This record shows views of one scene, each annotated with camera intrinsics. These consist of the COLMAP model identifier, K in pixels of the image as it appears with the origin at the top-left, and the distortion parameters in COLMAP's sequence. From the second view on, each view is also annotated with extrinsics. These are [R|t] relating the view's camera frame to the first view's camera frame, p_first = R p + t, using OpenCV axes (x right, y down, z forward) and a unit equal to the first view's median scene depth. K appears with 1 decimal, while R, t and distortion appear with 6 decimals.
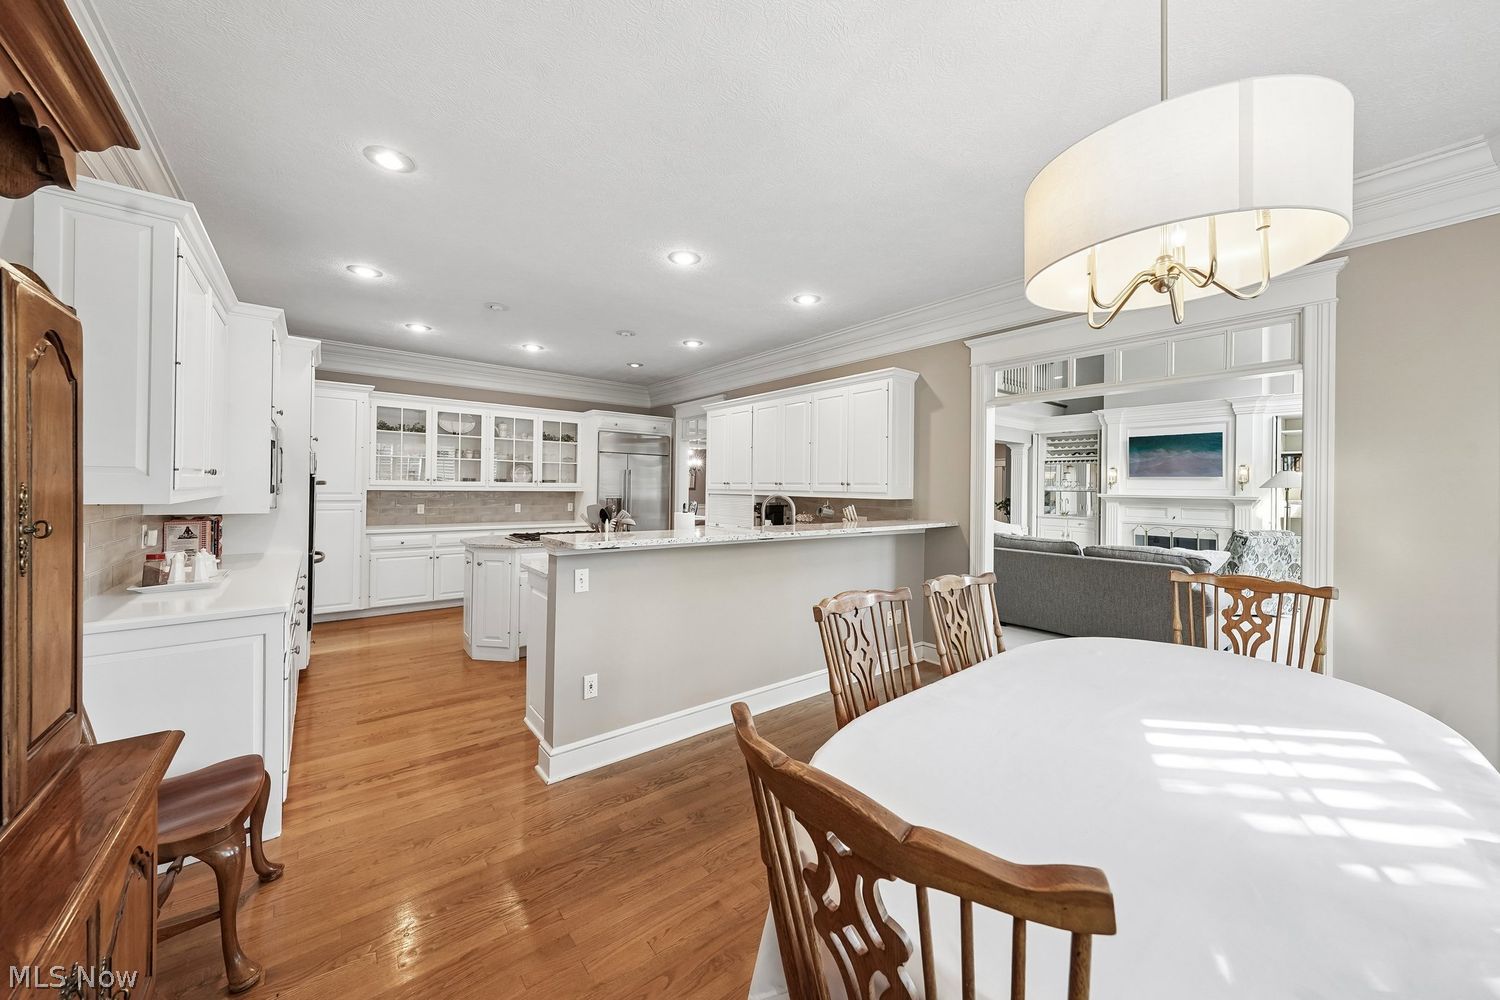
lens RADIAL K [[520.2, 0, 743.2], [0, 520.2, 486.1], [0, 0, 1]] dist [0.012402, 0.000026]
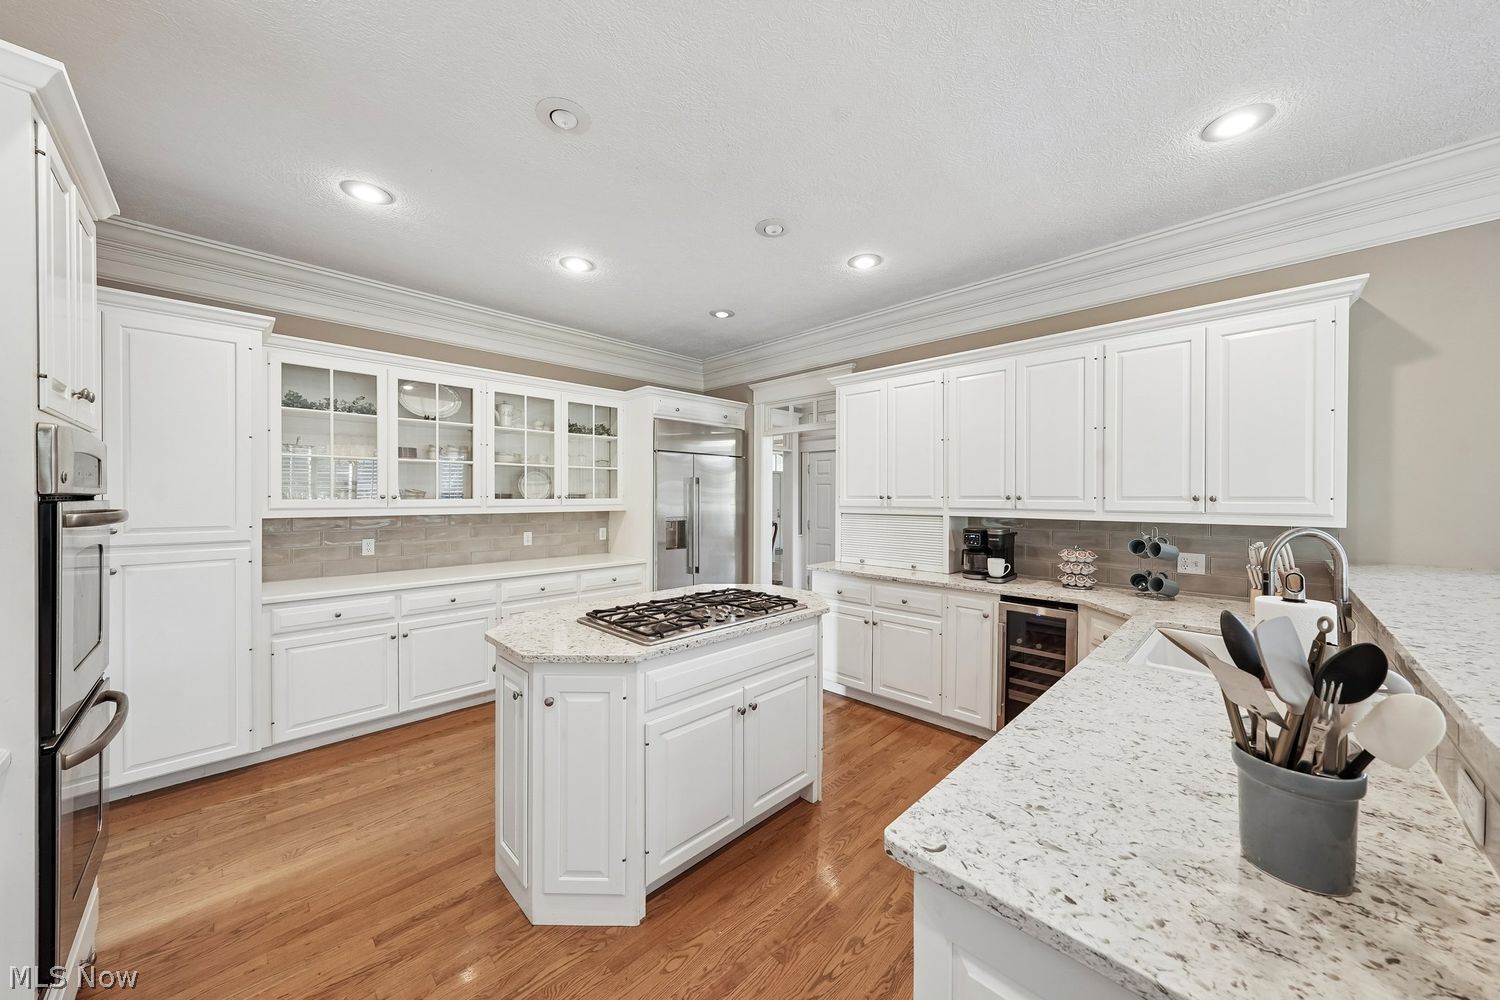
lens RADIAL K [[520.2, 0, 750.8], [0, 520.2, 497.8], [0, 0, 1]] dist [0.012402, 0.000026]
pose [[0.993470, -0.013002, 0.113349, -0.257014], [0.011785, 0.999866, 0.011402, -0.013449], [-0.113482, -0.009992, 0.993490, 0.370048]]
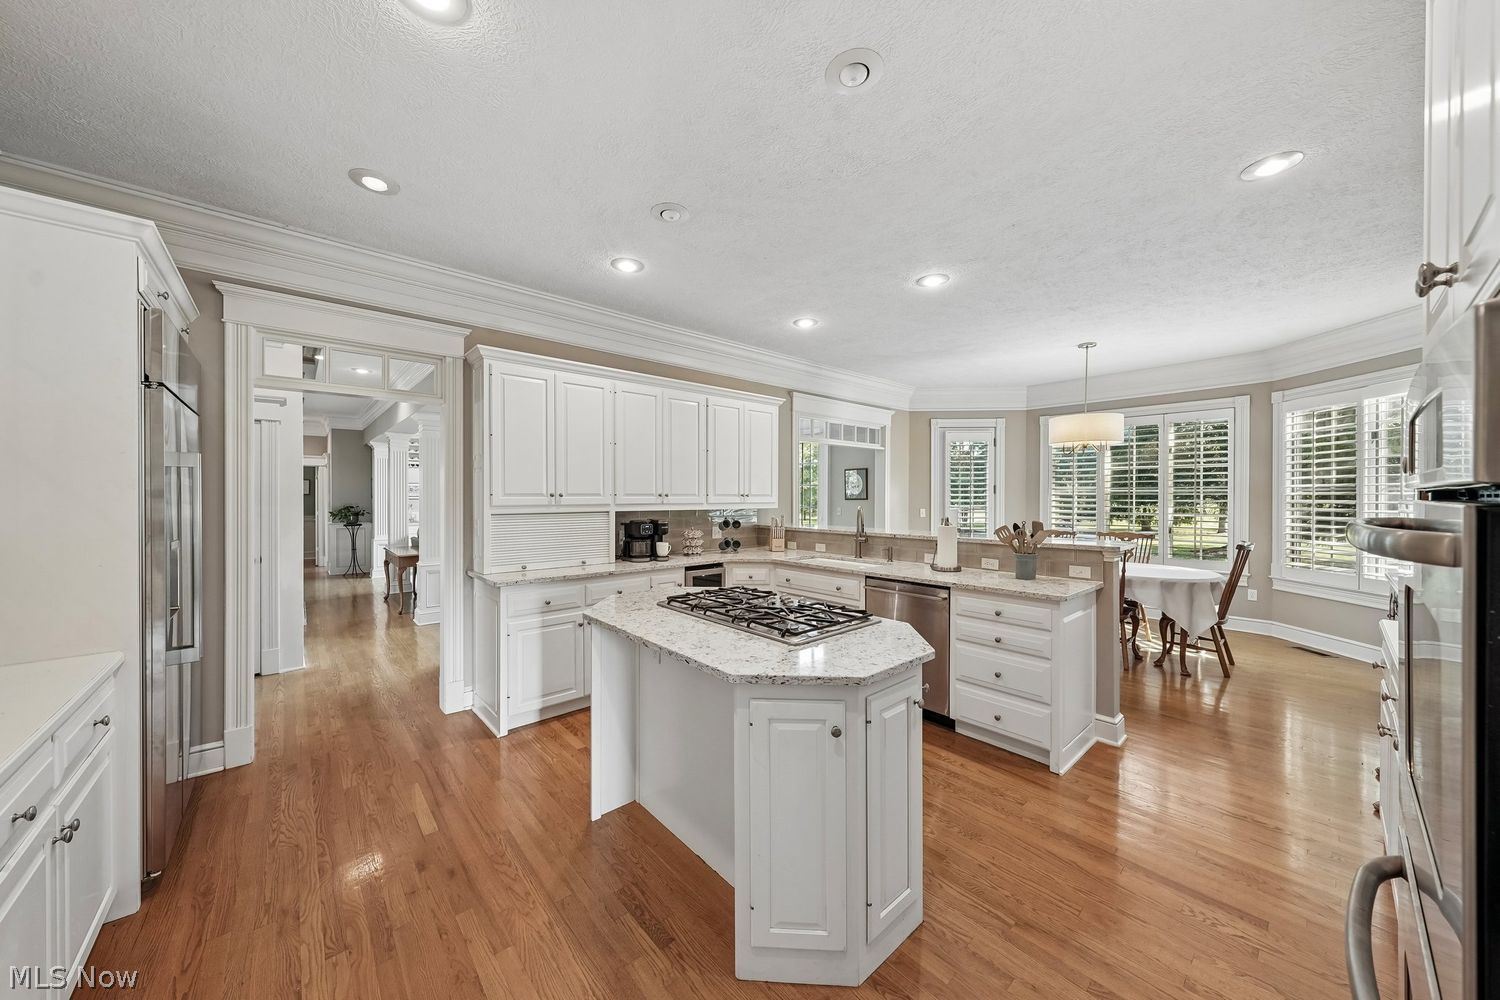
lens RADIAL K [[520.2, 0, 743.2], [0, 520.2, 498.7], [0, 0, 1]] dist [0.012402, 0.000026]
pose [[-0.040207, -0.020996, 0.998971, -0.621326], [-0.006787, 0.999762, 0.020739, -0.014580], [-0.999168, -0.005946, -0.040340, 0.774319]]
